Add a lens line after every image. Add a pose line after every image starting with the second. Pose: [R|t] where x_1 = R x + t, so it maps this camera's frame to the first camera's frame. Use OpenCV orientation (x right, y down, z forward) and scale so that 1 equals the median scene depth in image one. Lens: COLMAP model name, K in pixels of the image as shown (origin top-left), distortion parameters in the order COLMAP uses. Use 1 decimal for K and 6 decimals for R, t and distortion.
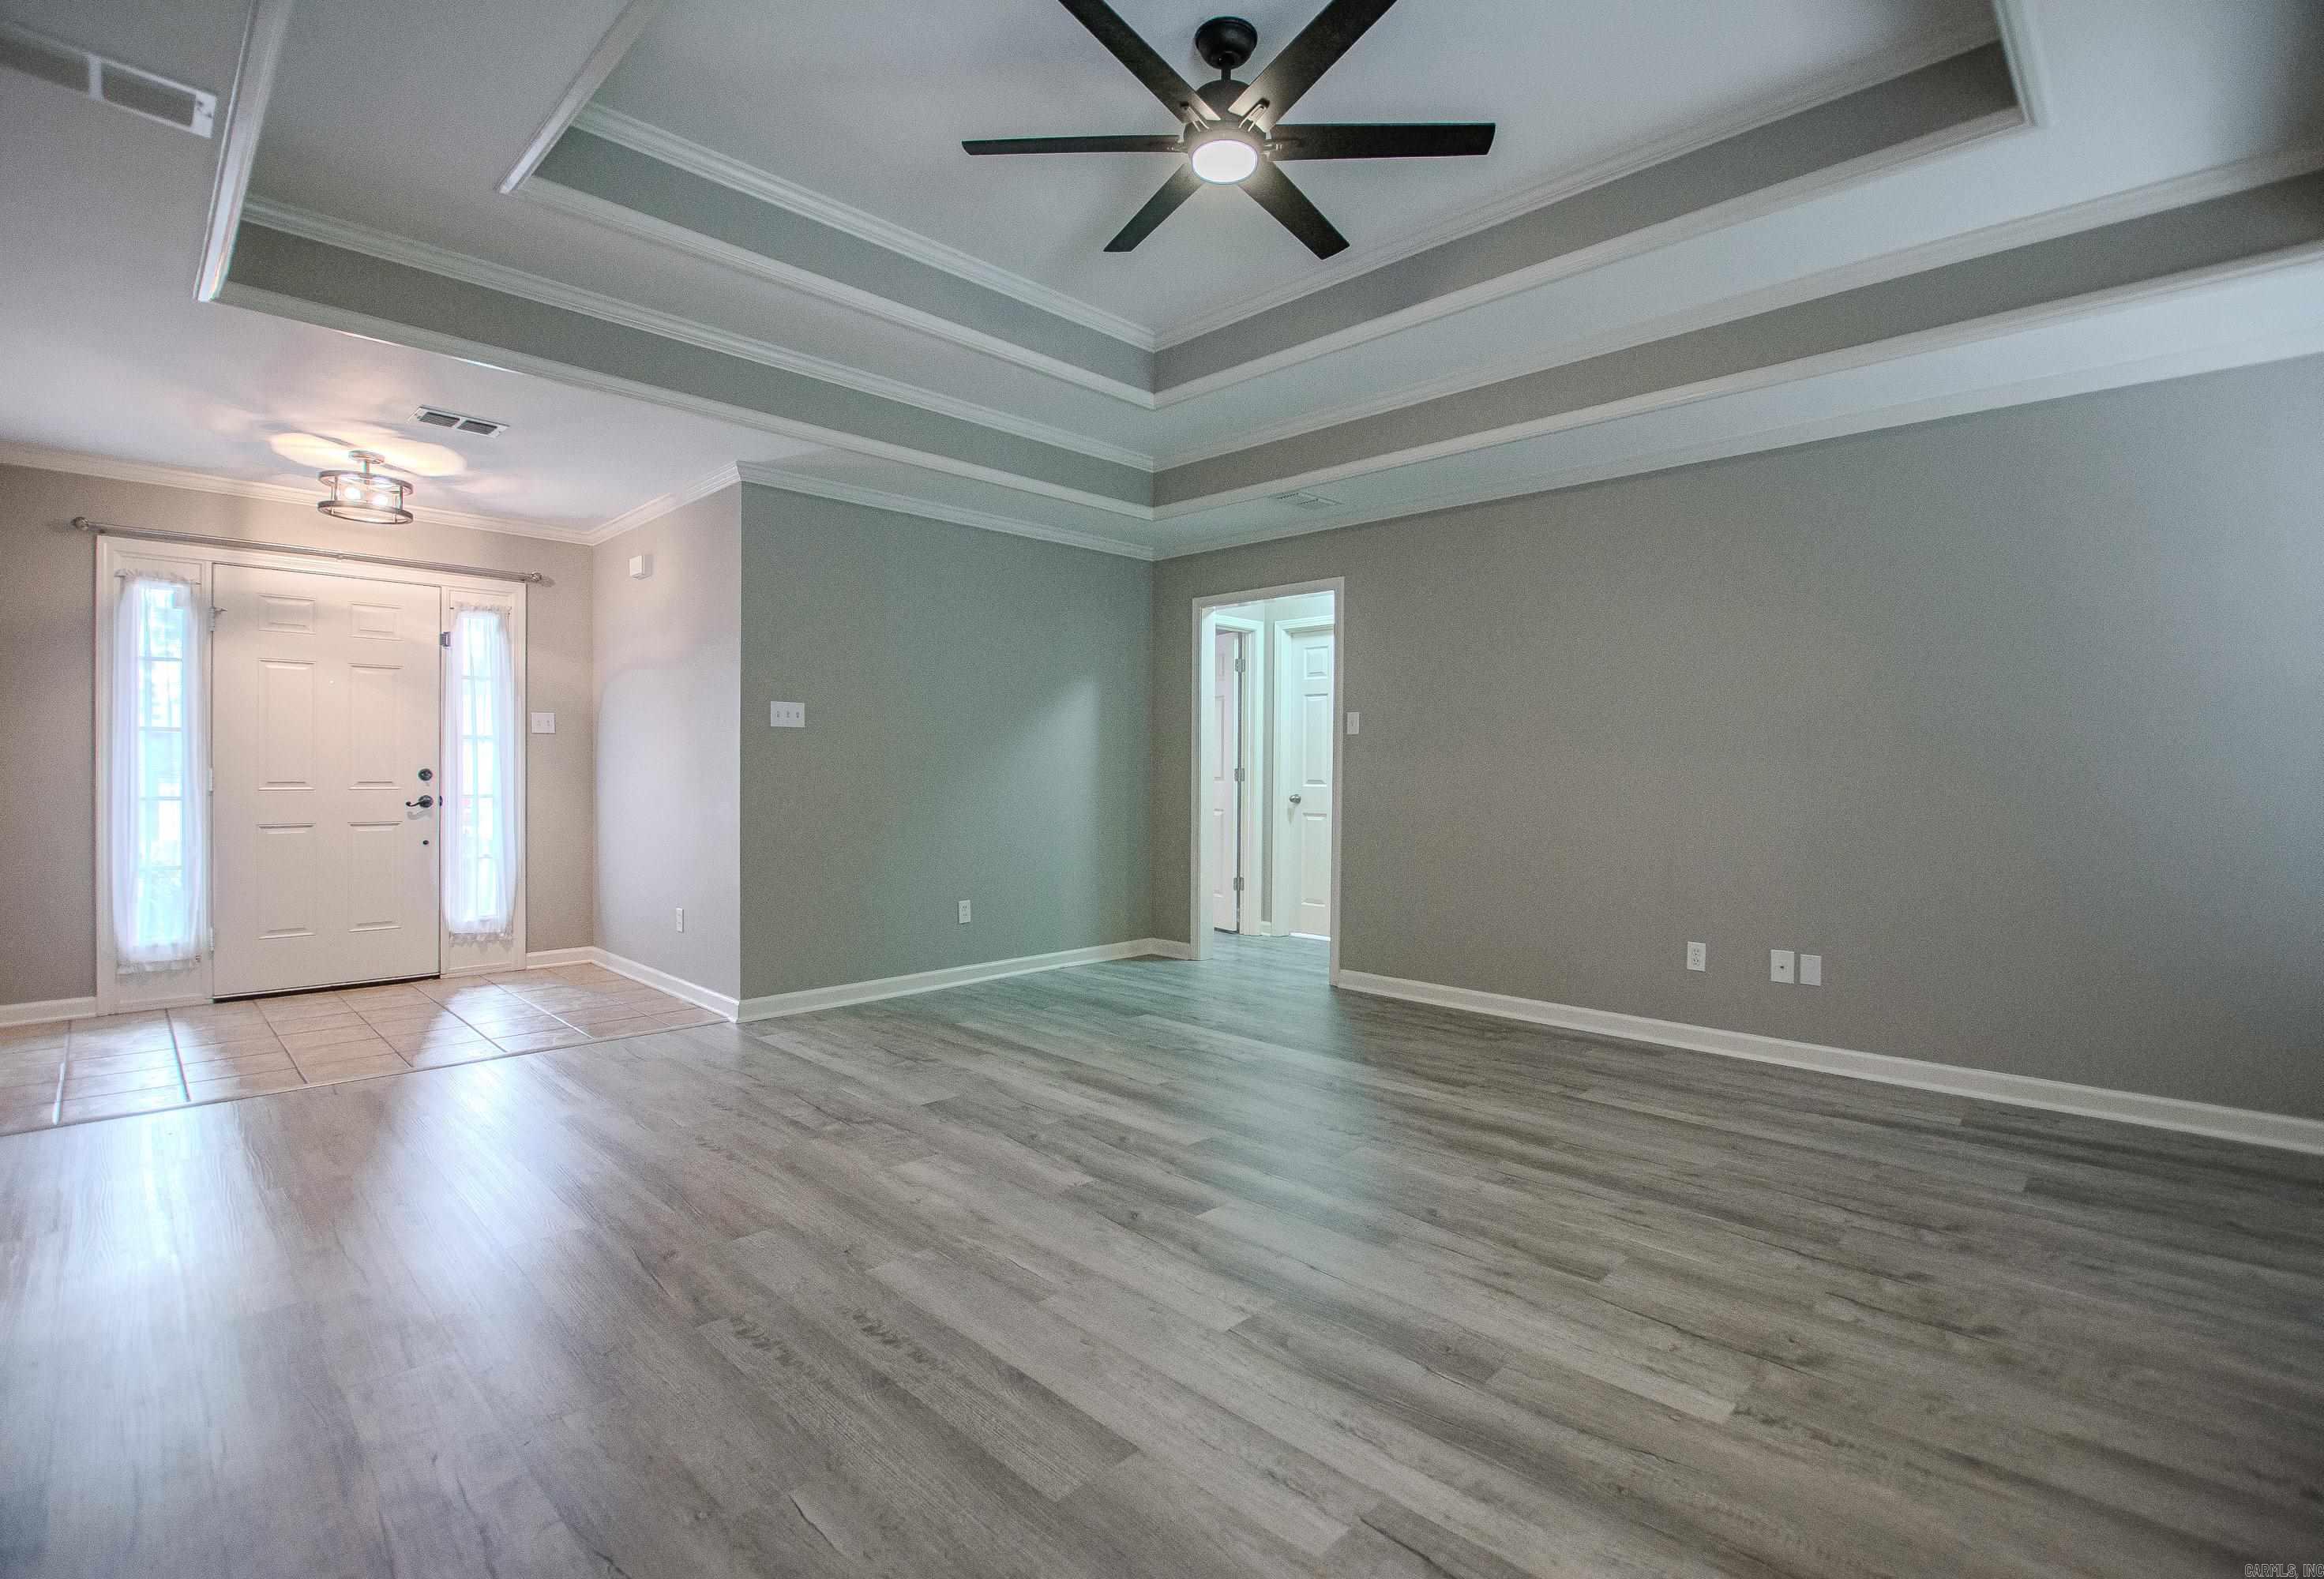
lens RADIAL K [[1046.4, 0, 1097.4], [0, 1046.4, 777.8], [0, 0, 1]] dist [-0.024860, 0.000203]
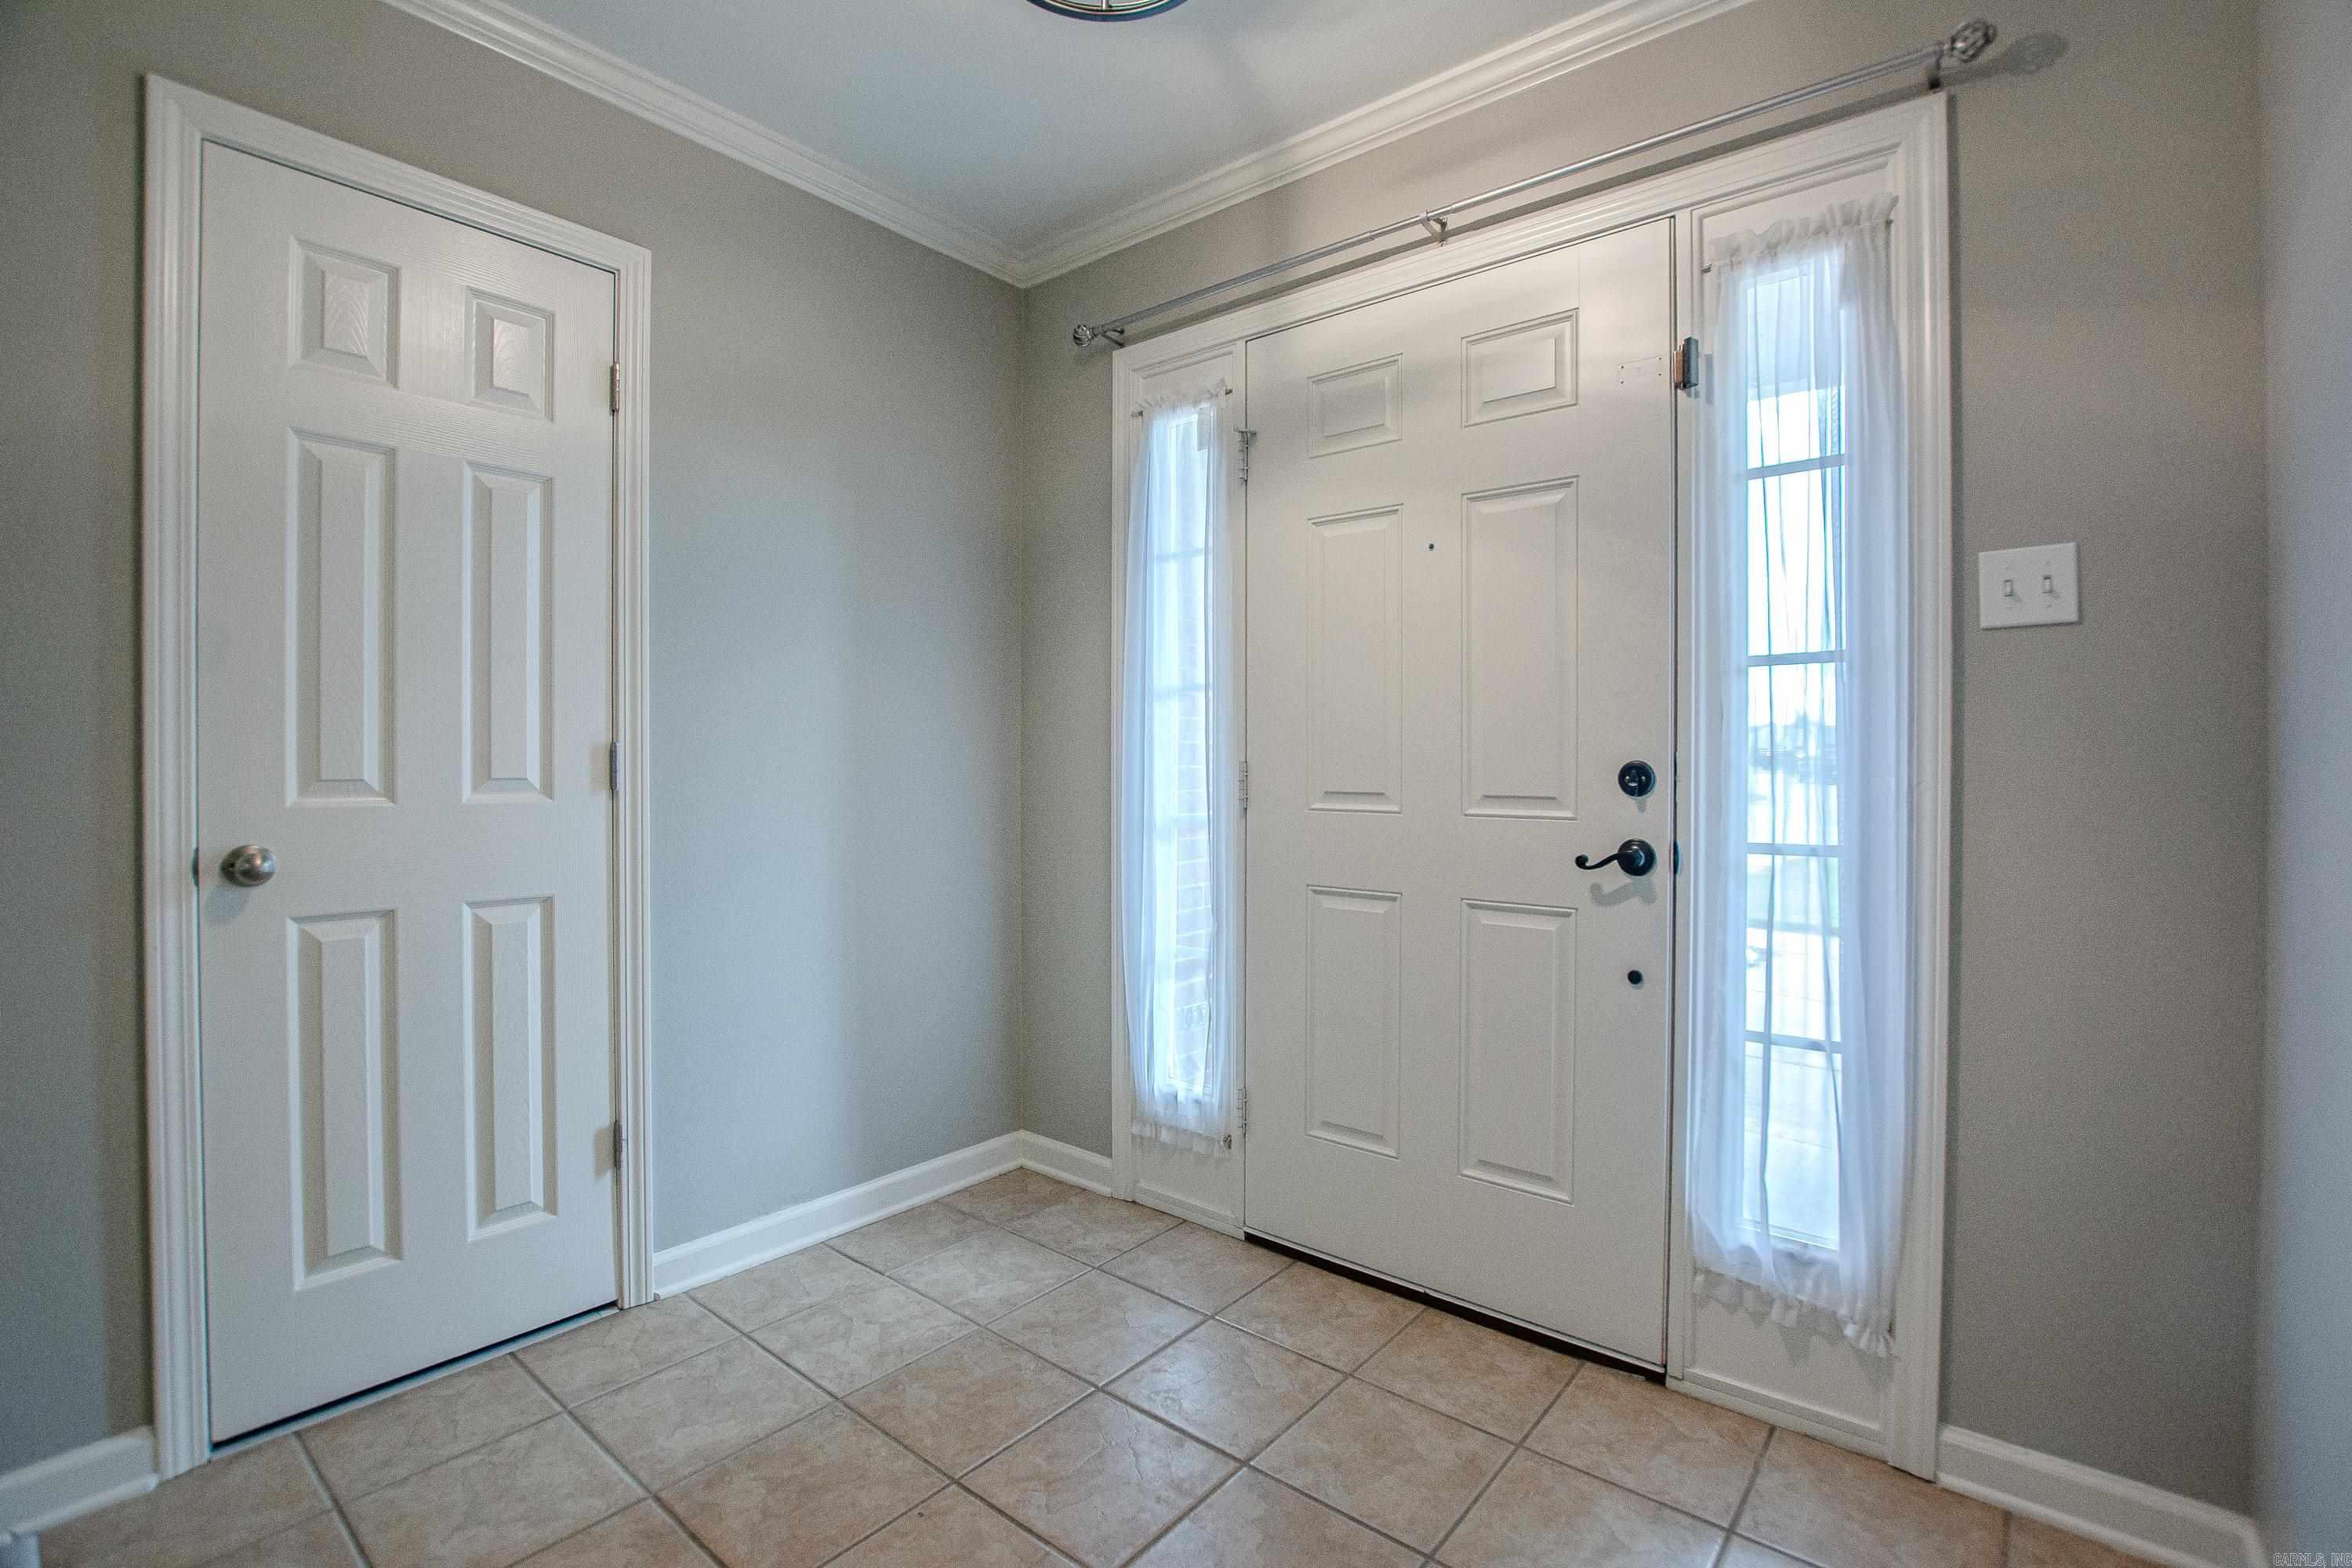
lens RADIAL K [[1067.1, 0, 1229.7], [0, 1067.1, 770.6], [0, 0, 1]] dist [-0.029036, 0.000882]
pose [[0.148869, 0.003258, -0.988852, -0.494282], [-0.009522, 0.999953, 0.001861, -0.007706], [0.988811, 0.009139, 0.148893, 1.251626]]
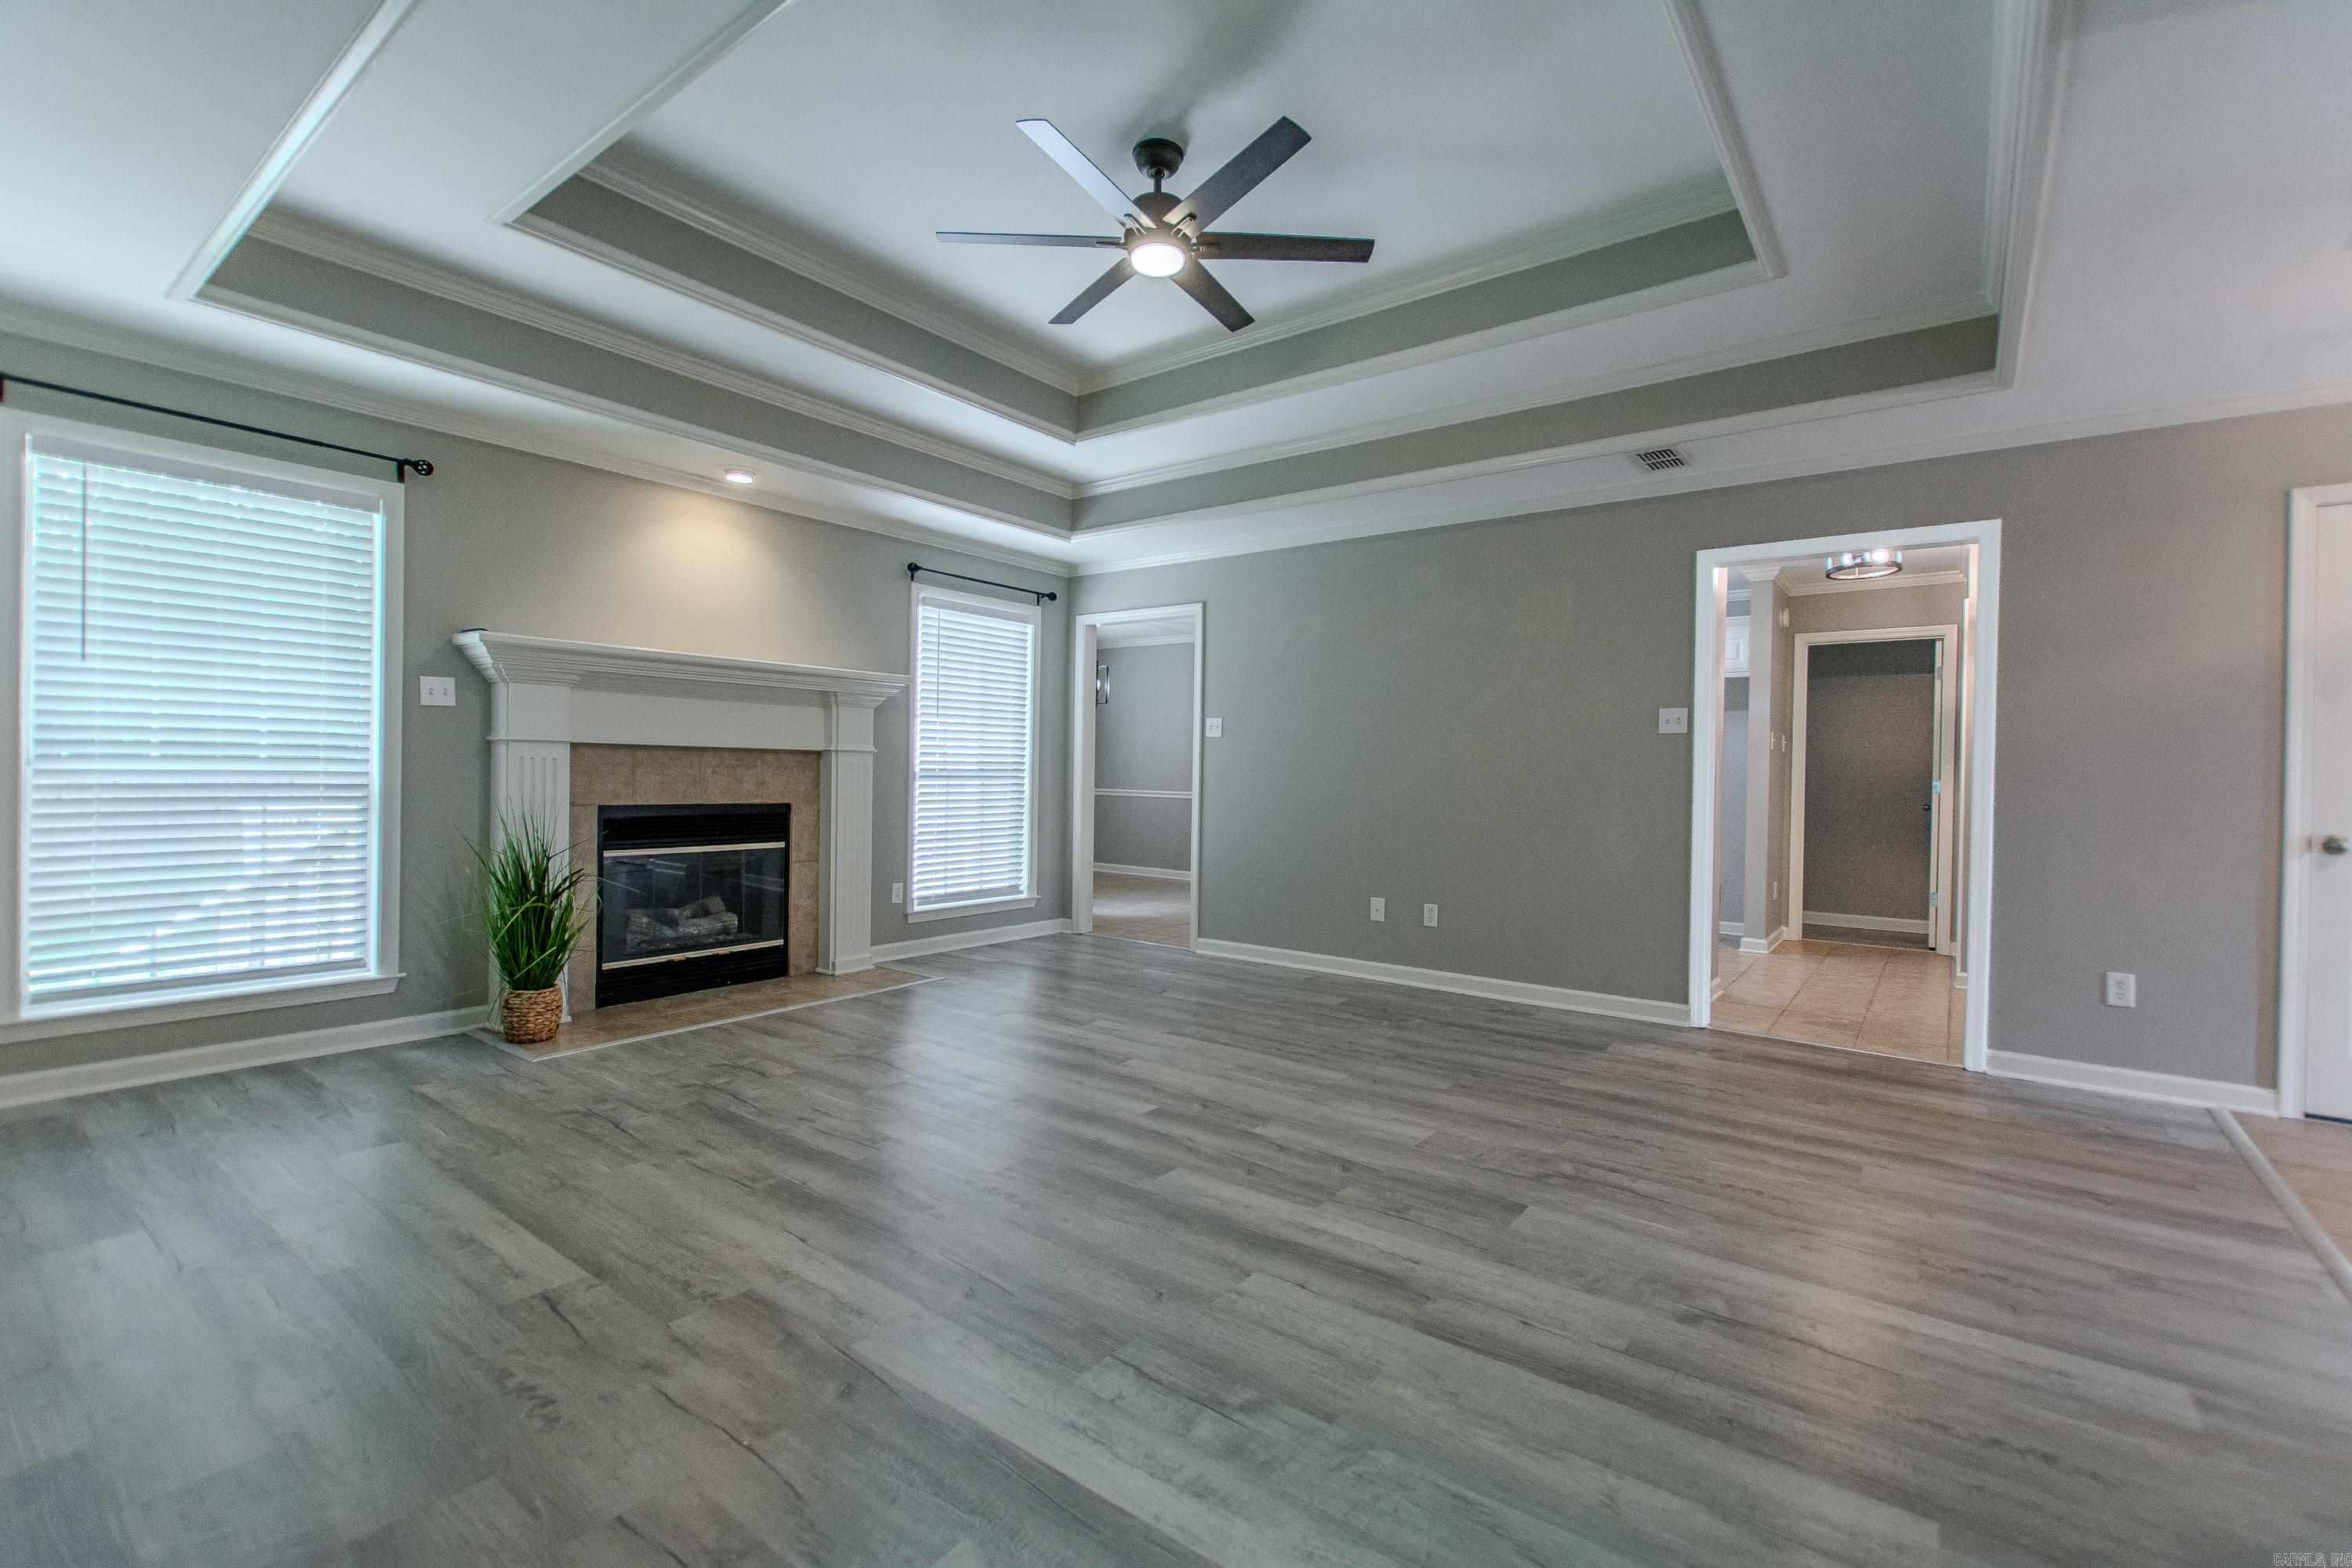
lens RADIAL K [[1026.6, 0, 1162.6], [0, 1026.6, 782.2], [0, 0, 1]] dist [0.000265, 0.000107]
pose [[-0.986405, -0.020800, -0.163011, 0.225456], [-0.023996, 0.999556, 0.017657, -0.008927], [0.162572, 0.021329, -0.986466, 1.656230]]
